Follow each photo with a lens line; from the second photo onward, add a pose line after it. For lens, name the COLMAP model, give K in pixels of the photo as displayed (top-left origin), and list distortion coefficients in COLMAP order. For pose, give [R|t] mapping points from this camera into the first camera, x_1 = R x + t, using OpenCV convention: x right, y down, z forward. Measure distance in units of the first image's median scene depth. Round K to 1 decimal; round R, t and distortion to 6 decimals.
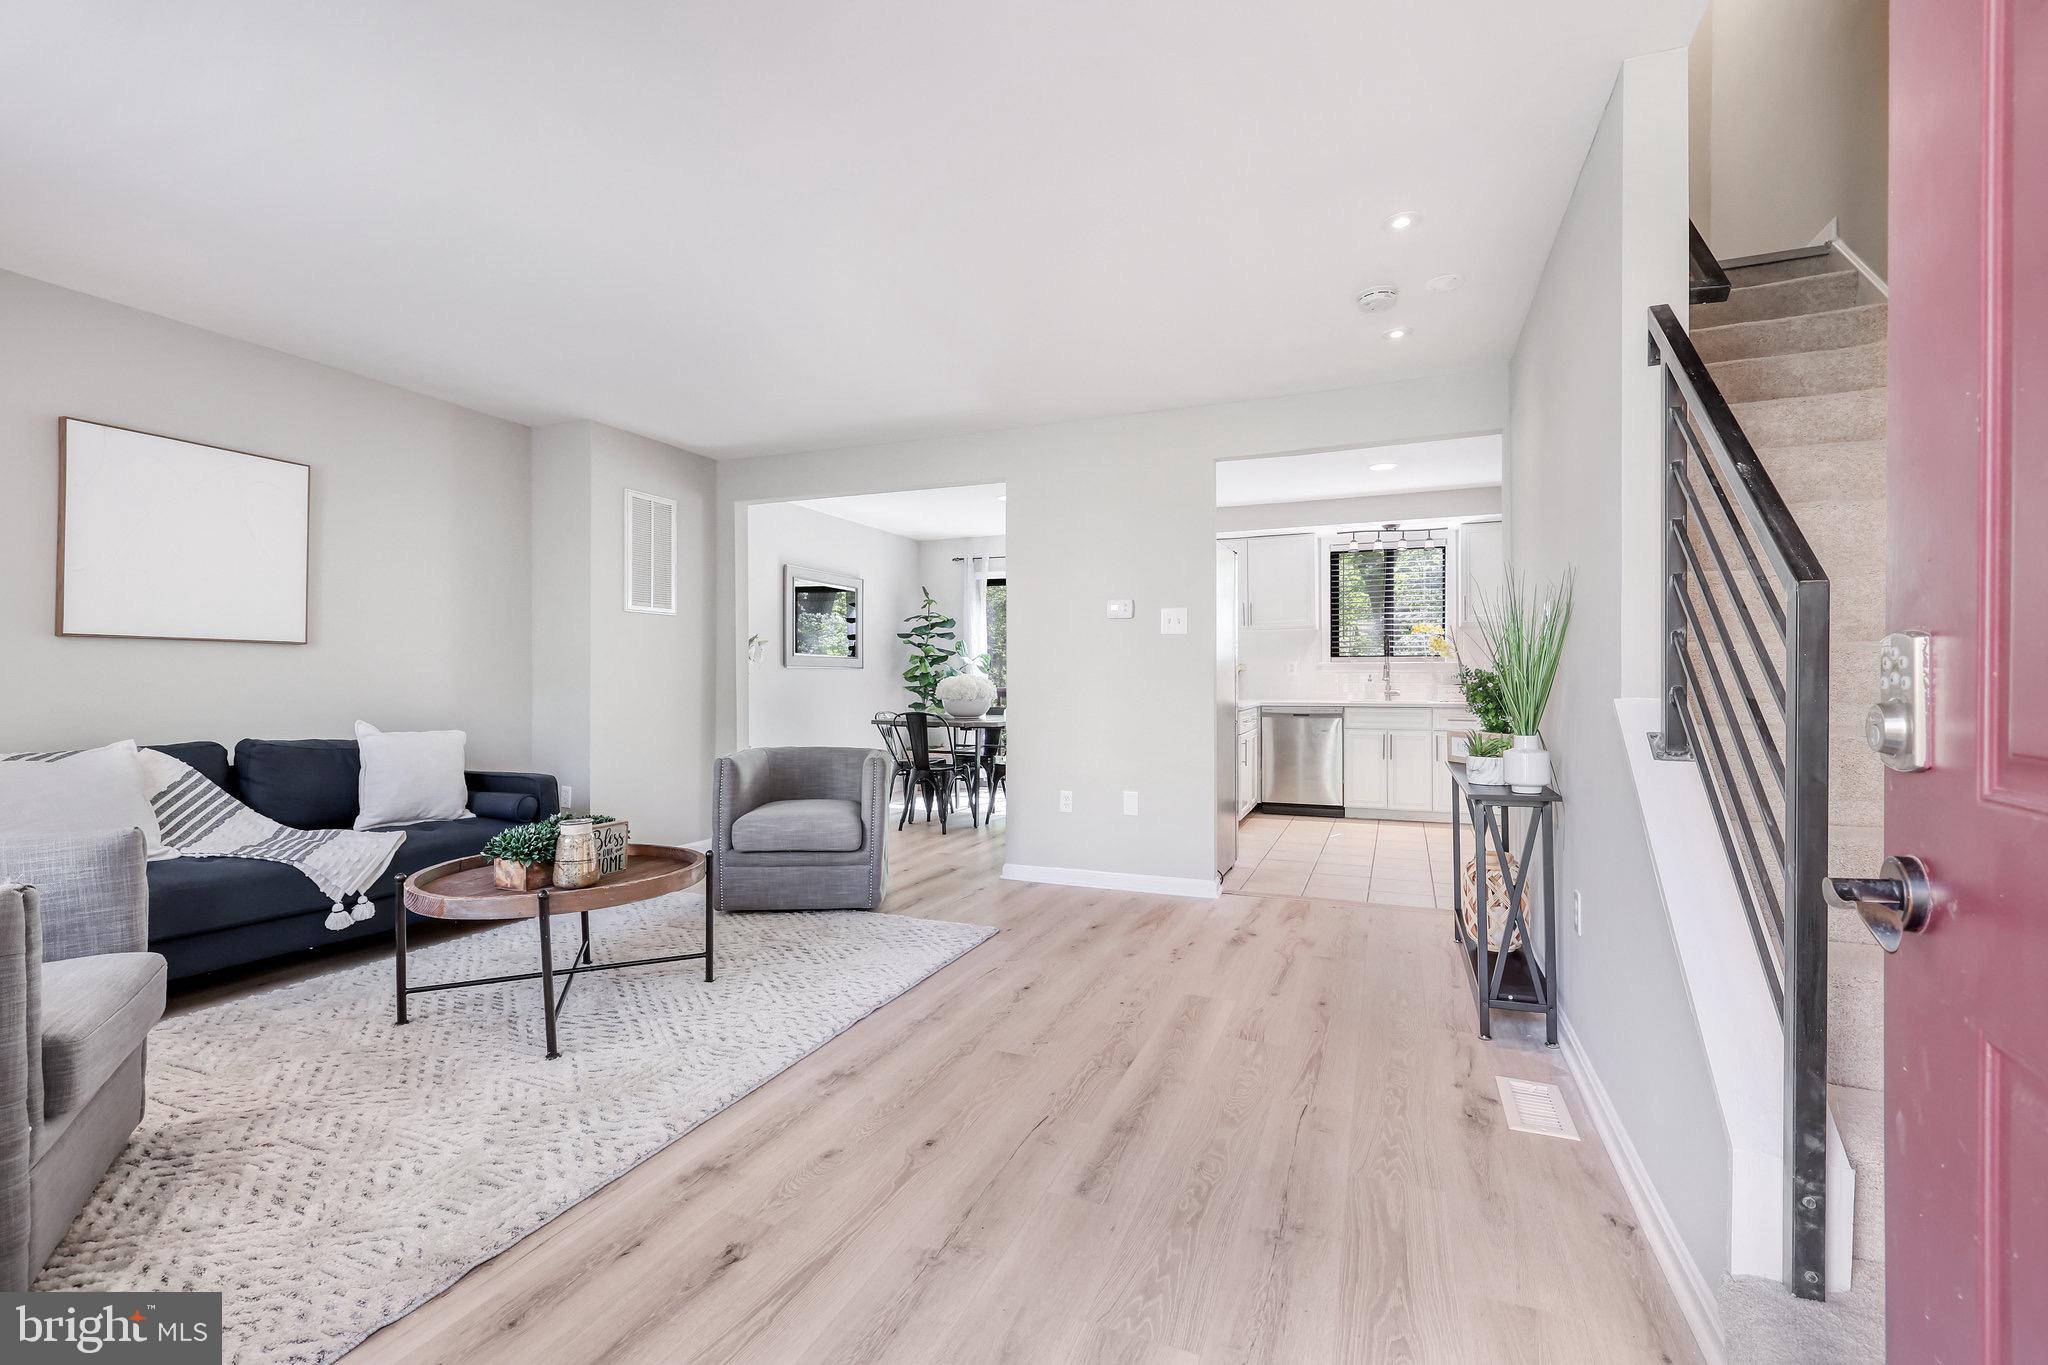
lens RADIAL K [[889.7, 0, 1024.0], [0, 889.7, 682.5], [0, 0, 1]] dist [-0.000239, -0.000101]
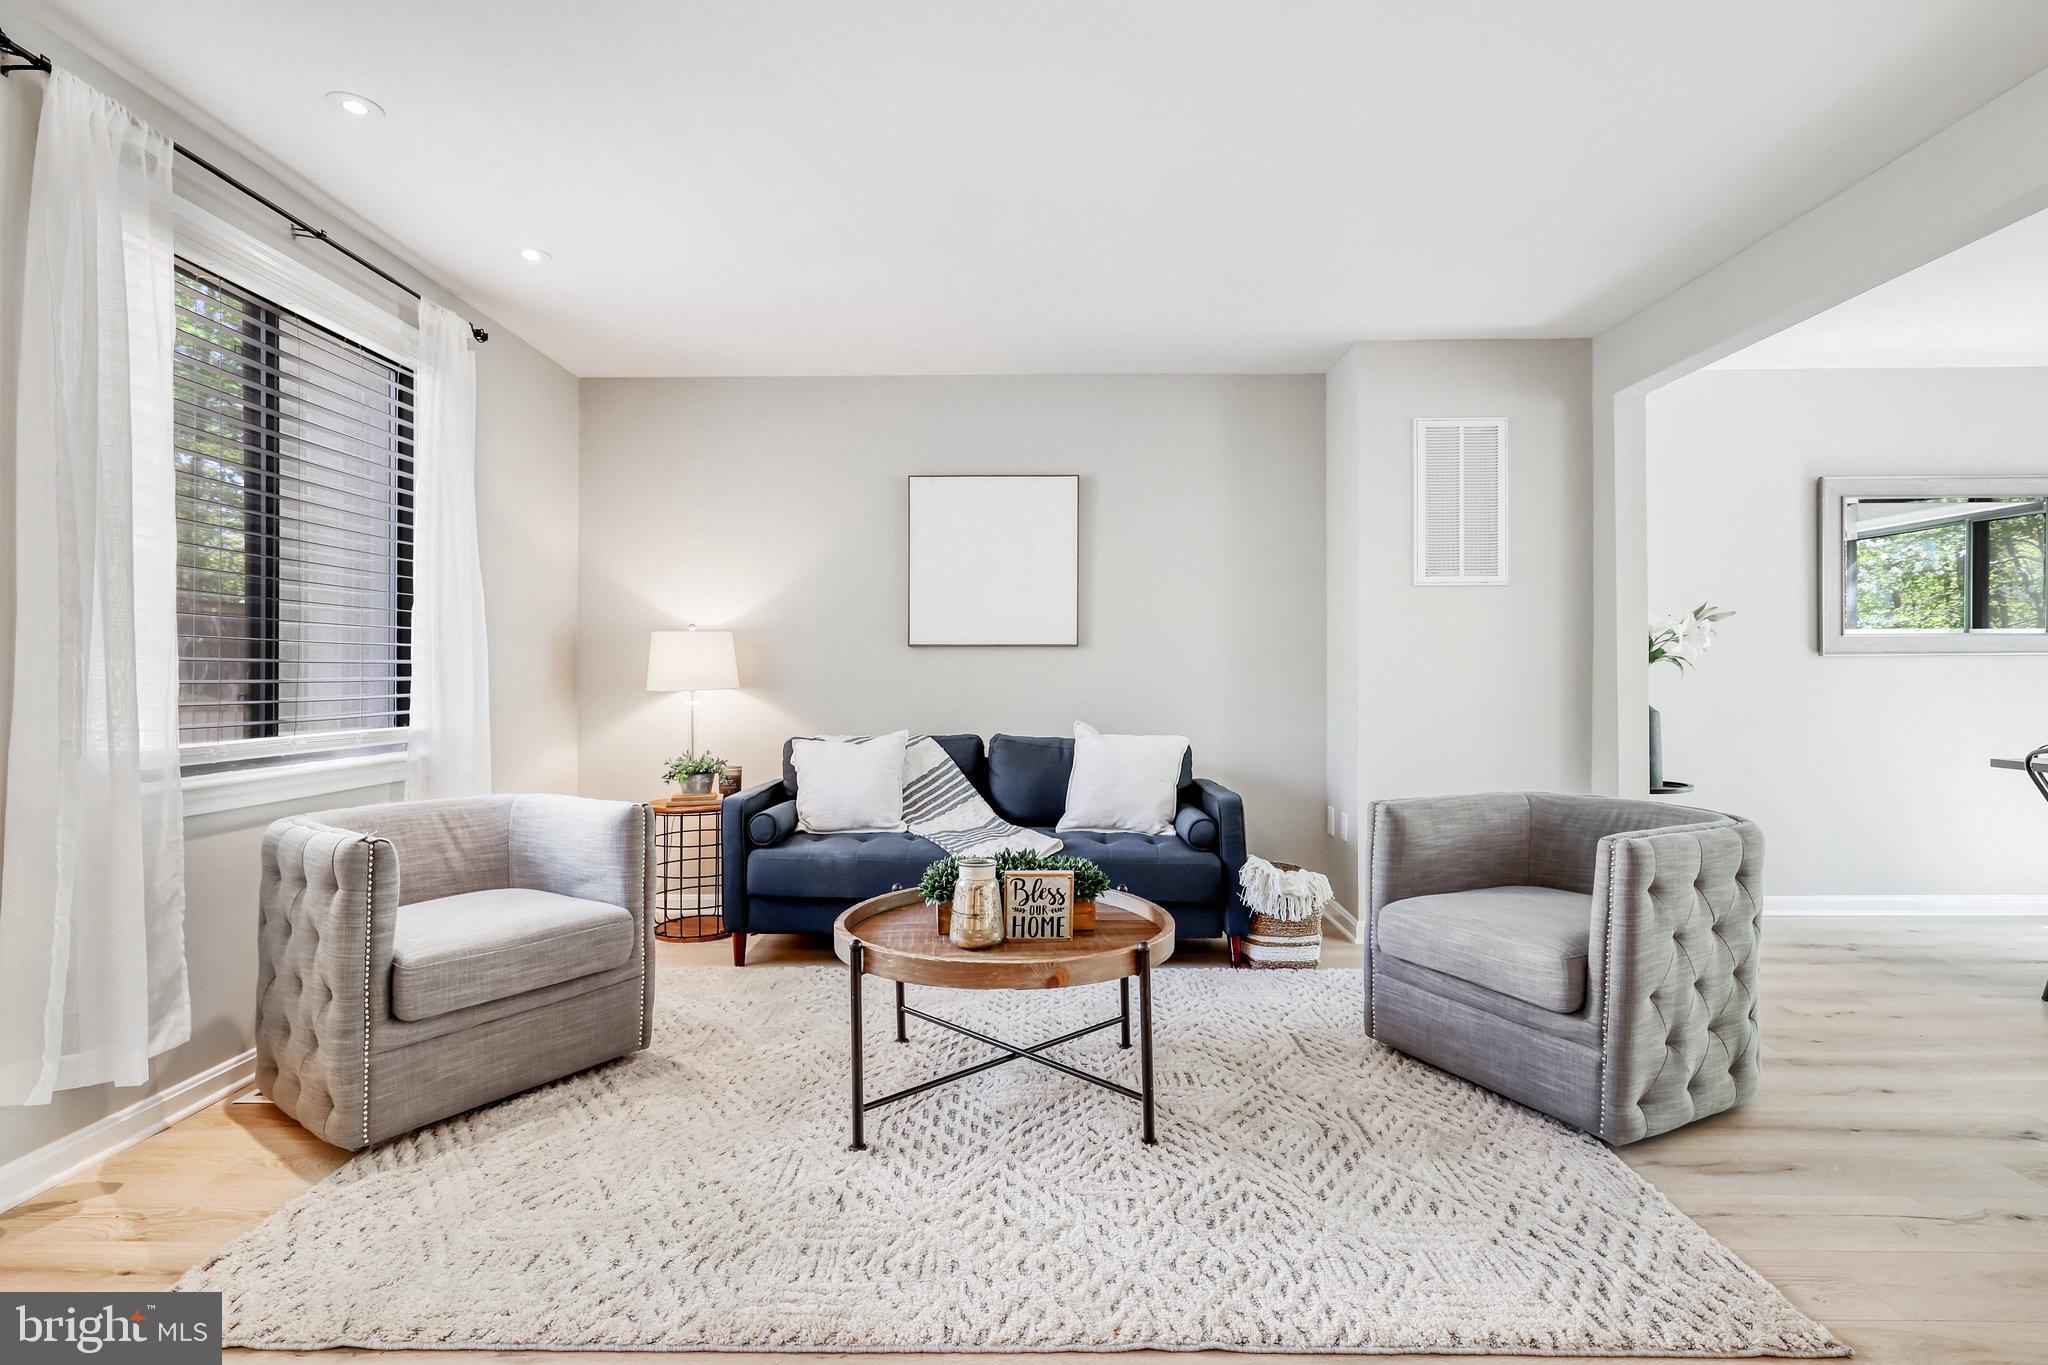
lens RADIAL K [[954.0, 0, 1024.0], [0, 954.0, 682.5], [0, 0, 1]] dist [-0.001900, -0.000196]
pose [[0.365625, 0.002923, -0.930758, 0.234577], [0.000529, 0.999994, 0.003348, -0.004293], [0.930762, -0.001716, 0.365622, 0.577888]]
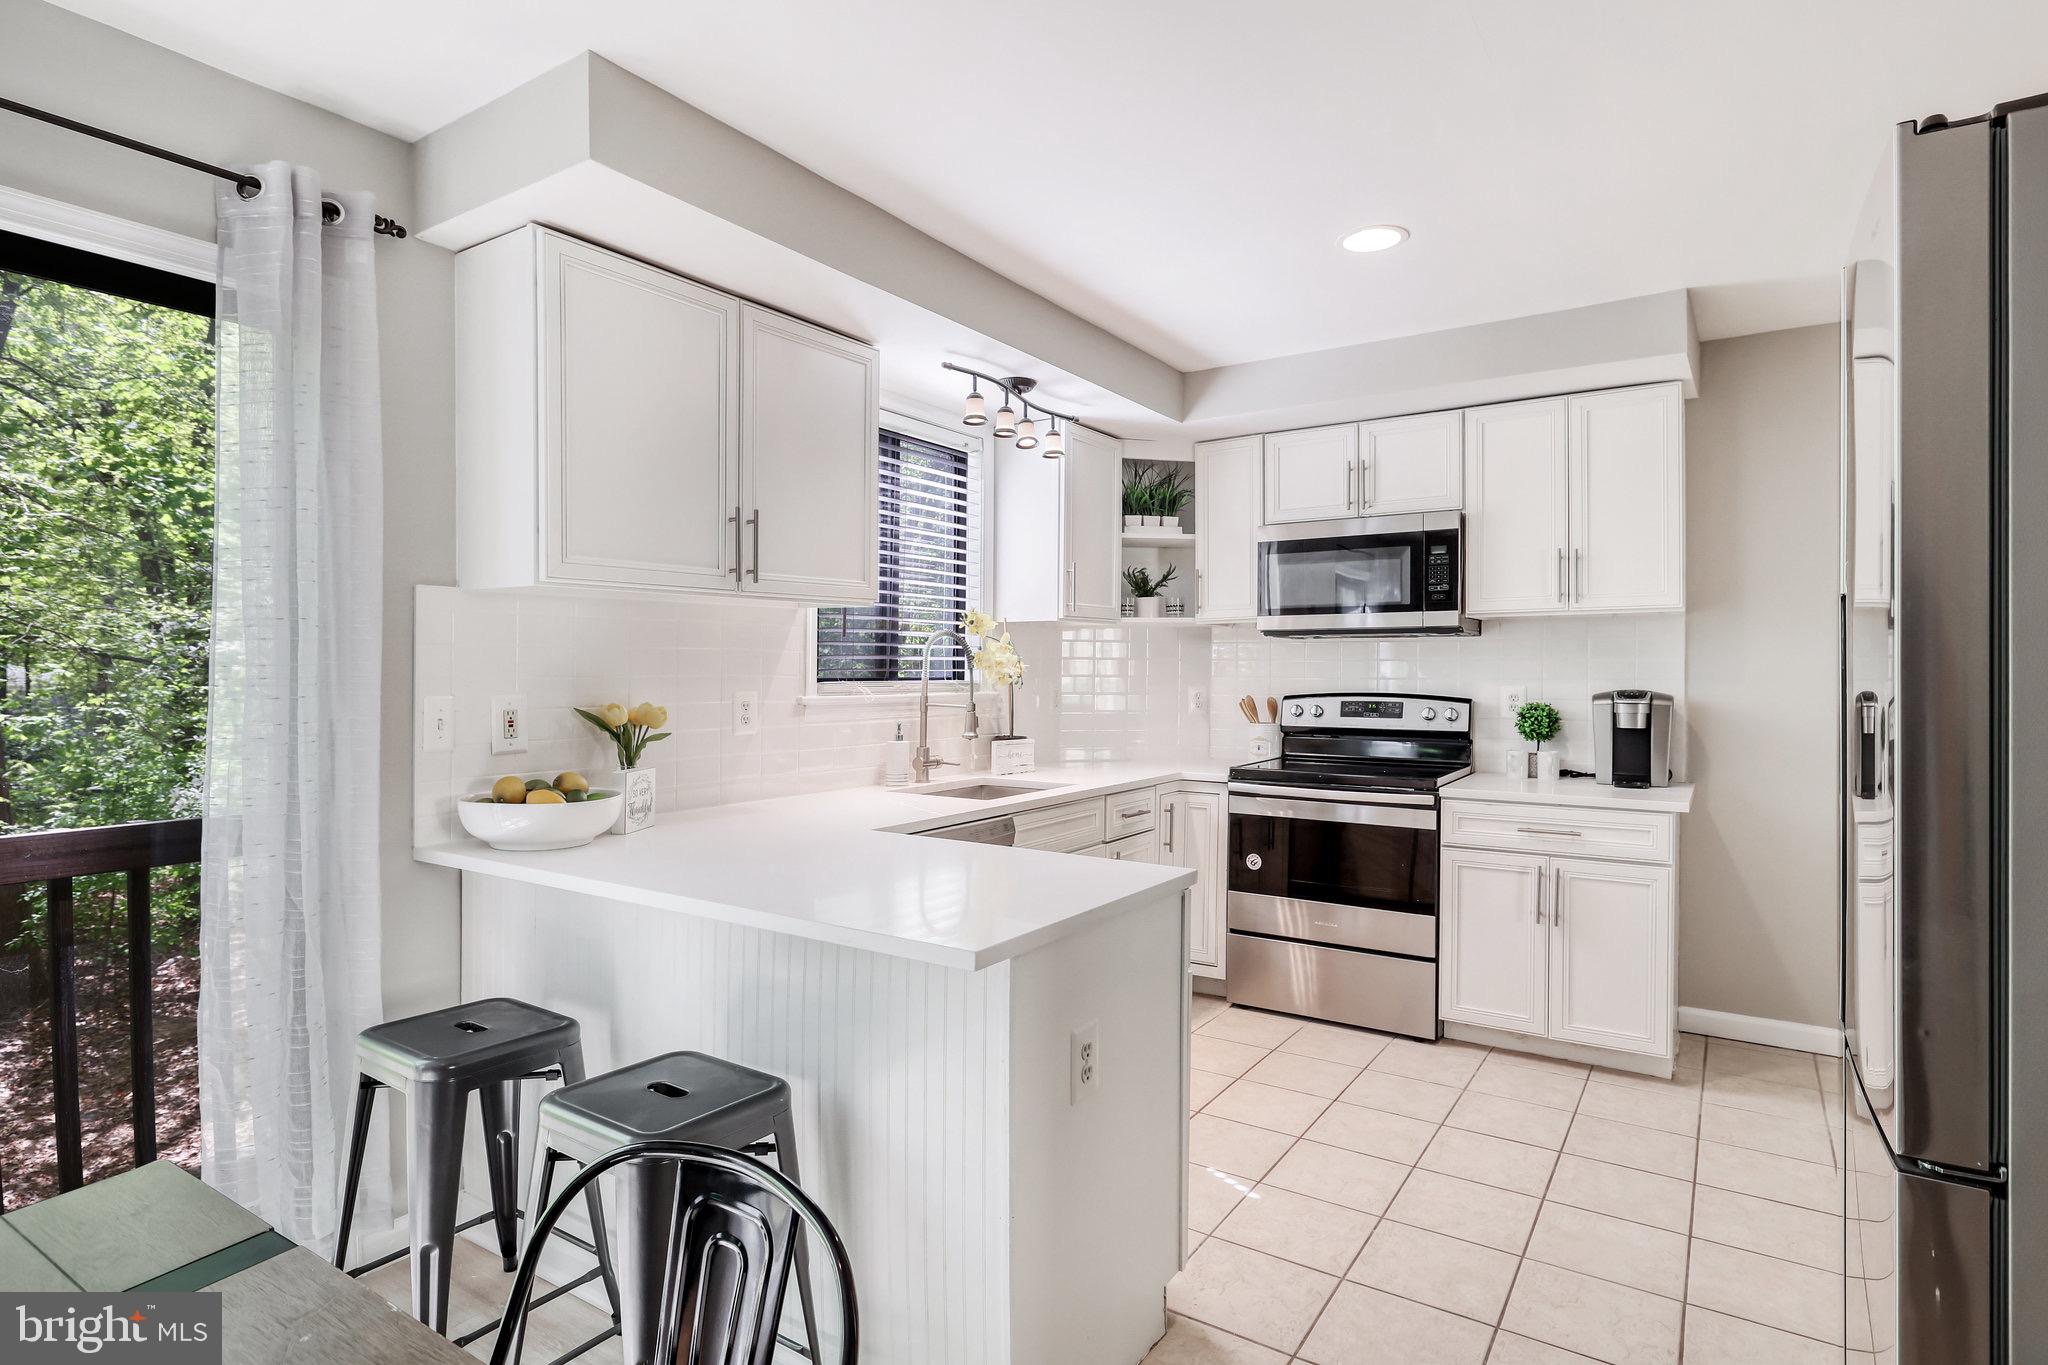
lens RADIAL K [[1073.2, 0, 1046.2], [0, 1073.2, 676.8], [0, 0, 1]] dist [0.001173, -0.000997]
pose [[0.180801, -0.004285, 0.983510, -0.195567], [0.002192, 0.999990, 0.003953, -0.067776], [-0.983517, 0.001441, 0.180809, 1.735563]]
